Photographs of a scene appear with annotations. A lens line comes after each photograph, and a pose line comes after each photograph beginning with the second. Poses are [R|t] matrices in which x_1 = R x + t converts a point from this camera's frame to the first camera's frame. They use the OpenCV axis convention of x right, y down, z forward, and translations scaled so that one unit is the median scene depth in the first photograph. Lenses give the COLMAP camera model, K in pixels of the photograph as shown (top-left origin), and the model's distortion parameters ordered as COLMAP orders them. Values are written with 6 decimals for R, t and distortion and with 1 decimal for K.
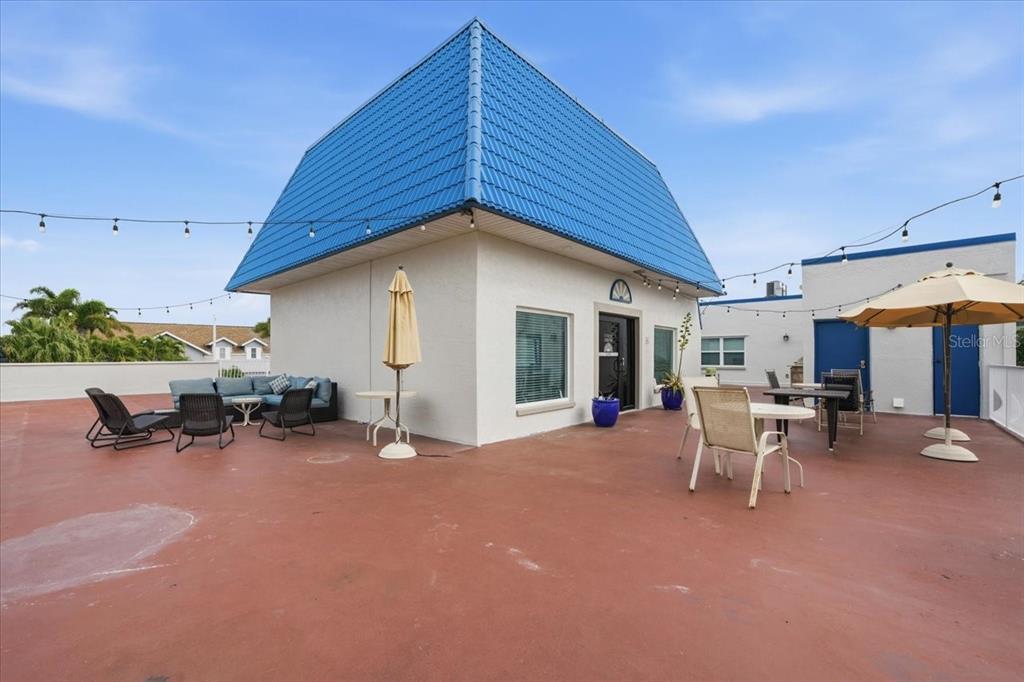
lens RADIAL K [[420.0, 0, 514.3], [0, 420.0, 350.6], [0, 0, 1]] dist [-0.001242, -0.000425]
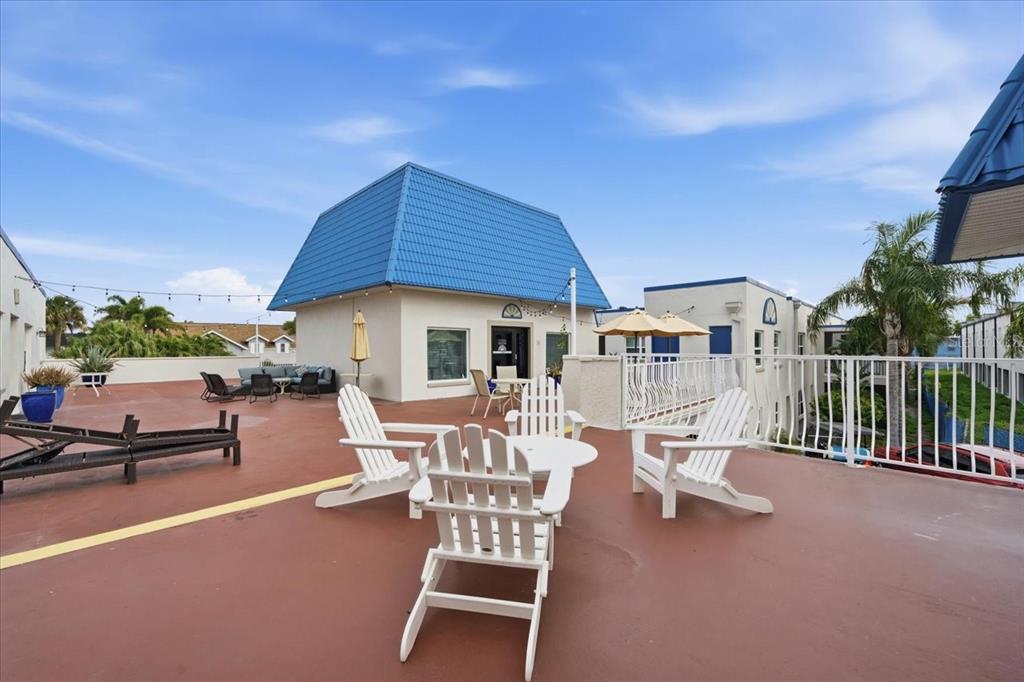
lens RADIAL K [[416.1, 0, 508.6], [0, 416.1, 341.5], [0, 0, 1]] dist [0.000360, 0.000383]
pose [[0.998469, -0.004565, -0.055122, 0.286981], [0.004395, 0.999985, -0.003201, -0.021968], [0.055135, 0.002954, 0.998475, -0.489680]]
